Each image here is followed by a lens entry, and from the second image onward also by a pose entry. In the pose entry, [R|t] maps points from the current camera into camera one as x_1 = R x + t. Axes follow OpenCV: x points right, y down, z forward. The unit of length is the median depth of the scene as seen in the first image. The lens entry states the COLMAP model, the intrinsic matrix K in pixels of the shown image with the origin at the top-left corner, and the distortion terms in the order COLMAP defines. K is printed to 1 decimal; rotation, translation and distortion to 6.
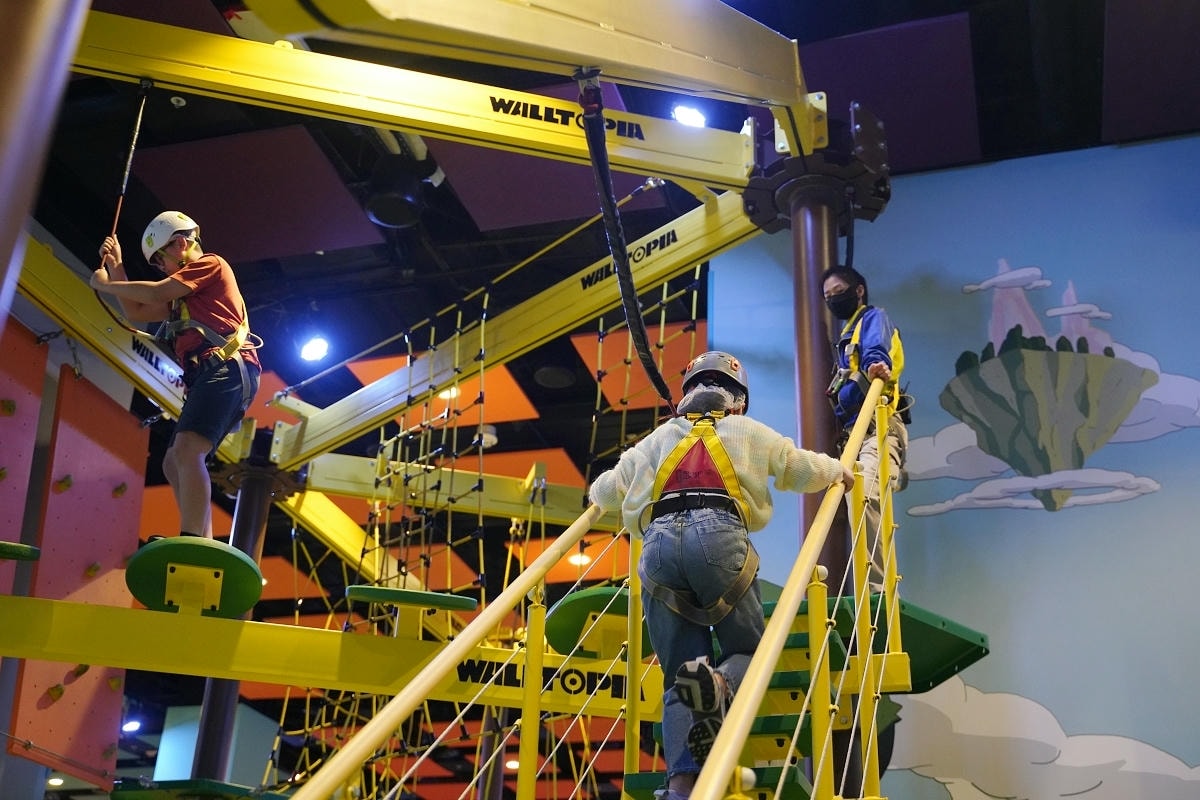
lens RADIAL K [[1429.0, 0, 600.0], [0, 1429.0, 400.0], [0, 0, 1]] dist [0.035187, 0.045091]
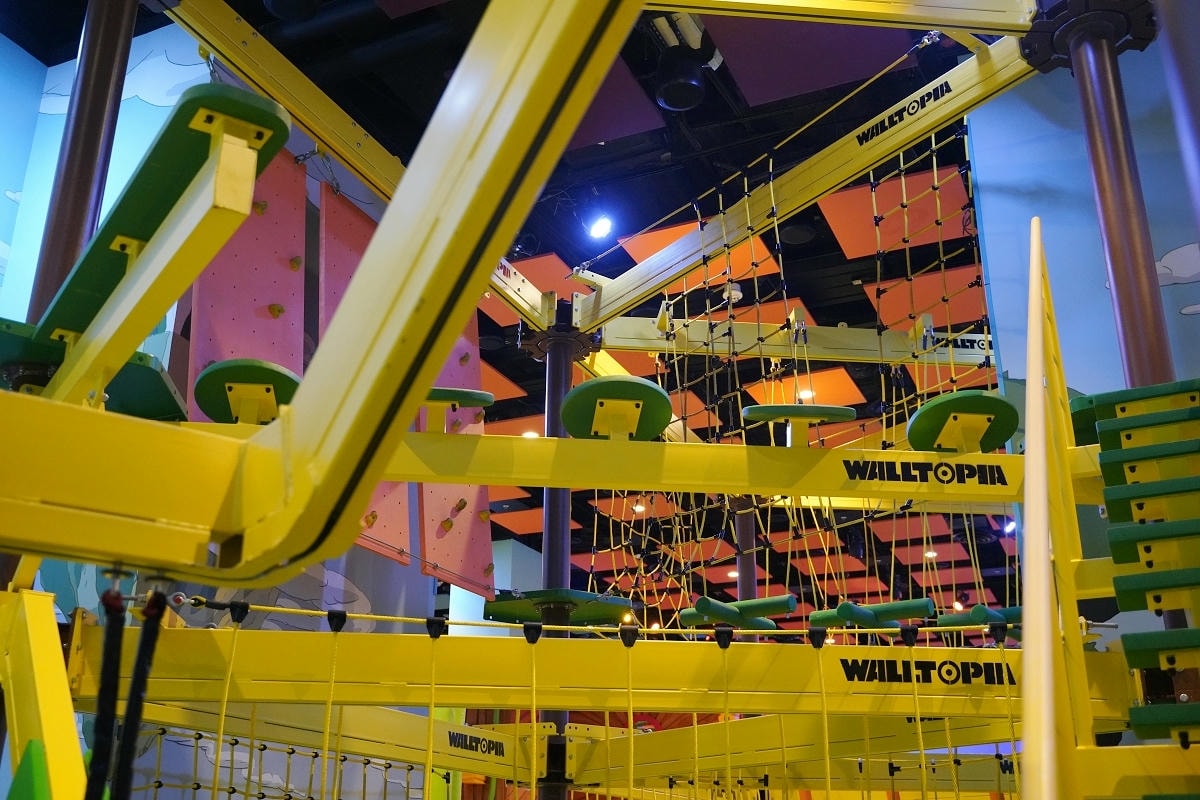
lens RADIAL K [[1210.2, 0, 600.0], [0, 1210.2, 400.0], [0, 0, 1]] dist [-0.011587, 0.013633]
pose [[0.990741, -0.083131, -0.107335, -0.130000], [0.093262, 0.991280, 0.093095, 0.014626], [0.098660, -0.102244, 0.989855, 0.006510]]
